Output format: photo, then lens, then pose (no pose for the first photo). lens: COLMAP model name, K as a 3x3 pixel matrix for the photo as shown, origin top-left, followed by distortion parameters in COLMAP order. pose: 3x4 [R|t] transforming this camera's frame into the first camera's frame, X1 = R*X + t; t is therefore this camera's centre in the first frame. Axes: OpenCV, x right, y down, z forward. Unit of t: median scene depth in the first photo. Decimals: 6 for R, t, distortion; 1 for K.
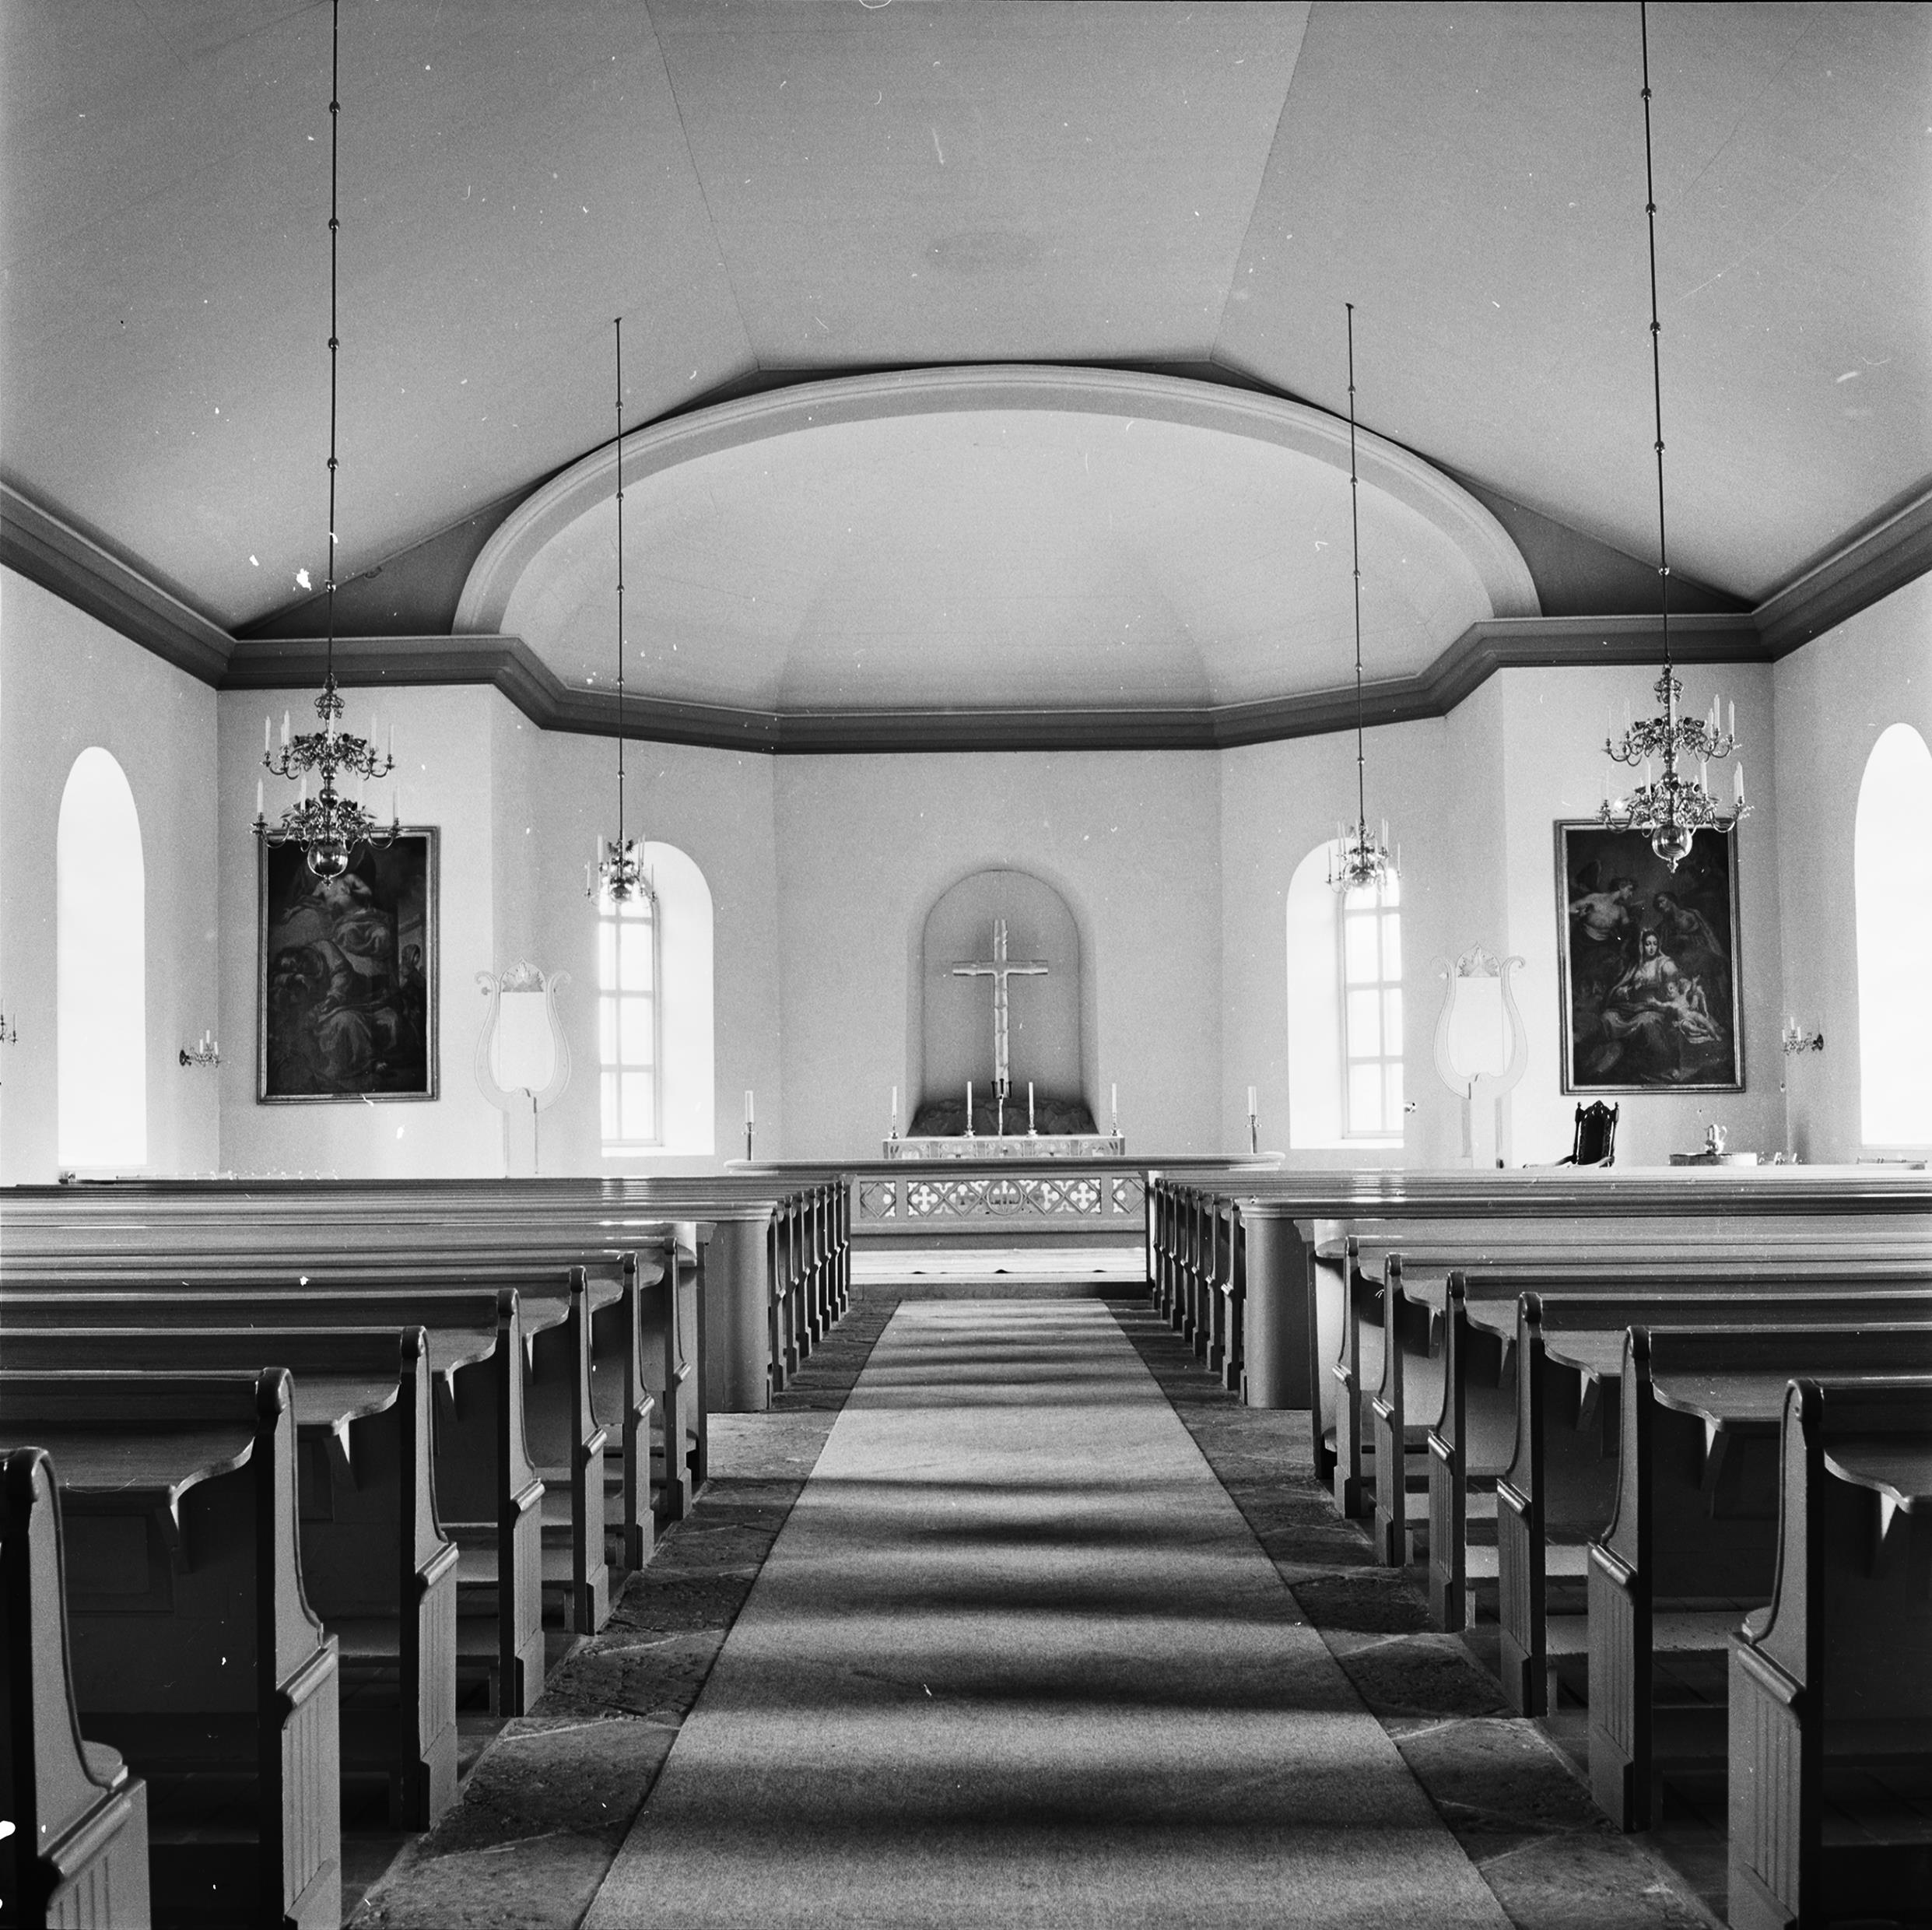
lens RADIAL K [[2534.7, 0, 966.0], [0, 2534.7, 965.0], [0, 0, 1]] dist [-0.023914, -0.071846]
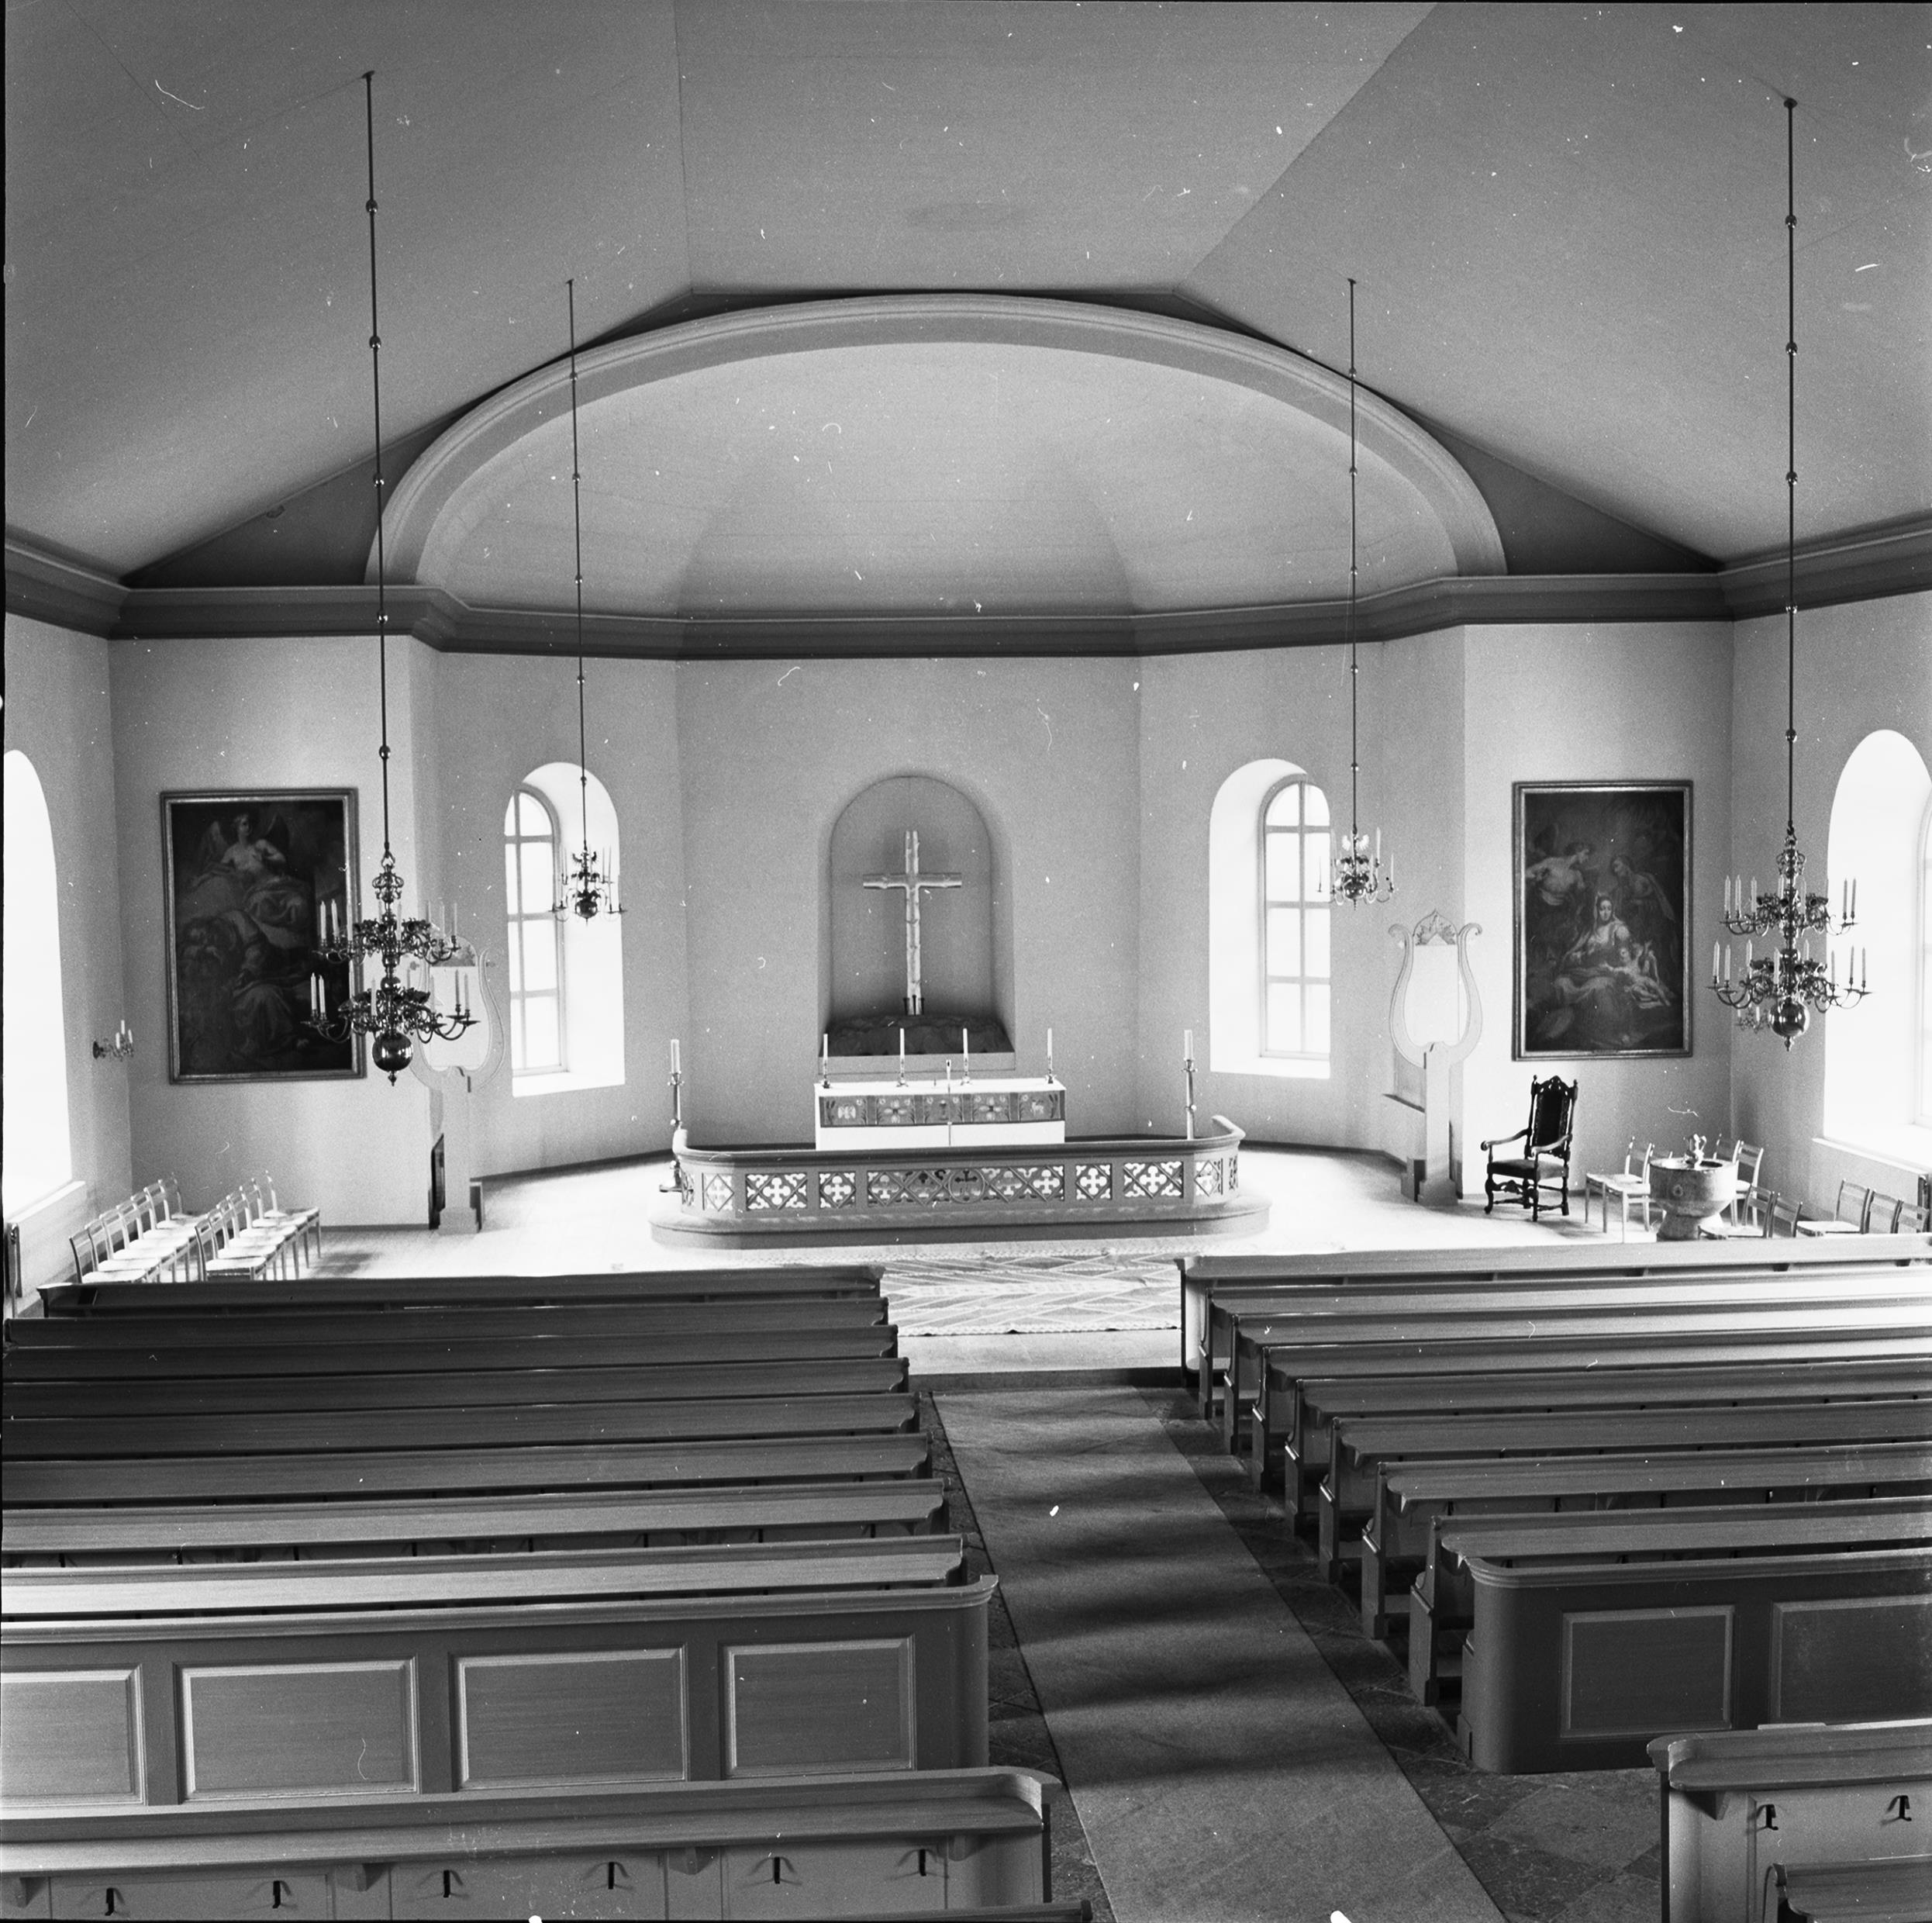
lens RADIAL K [[2549.7, 0, 966.0], [0, 2549.7, 961.5], [0, 0, 1]] dist [-0.023193, -0.061350]
pose [[0.995128, -0.007580, 0.098298, -0.076608], [-0.004514, 0.992492, 0.122229, -0.108123], [-0.098486, -0.122077, 0.987622, 0.035773]]
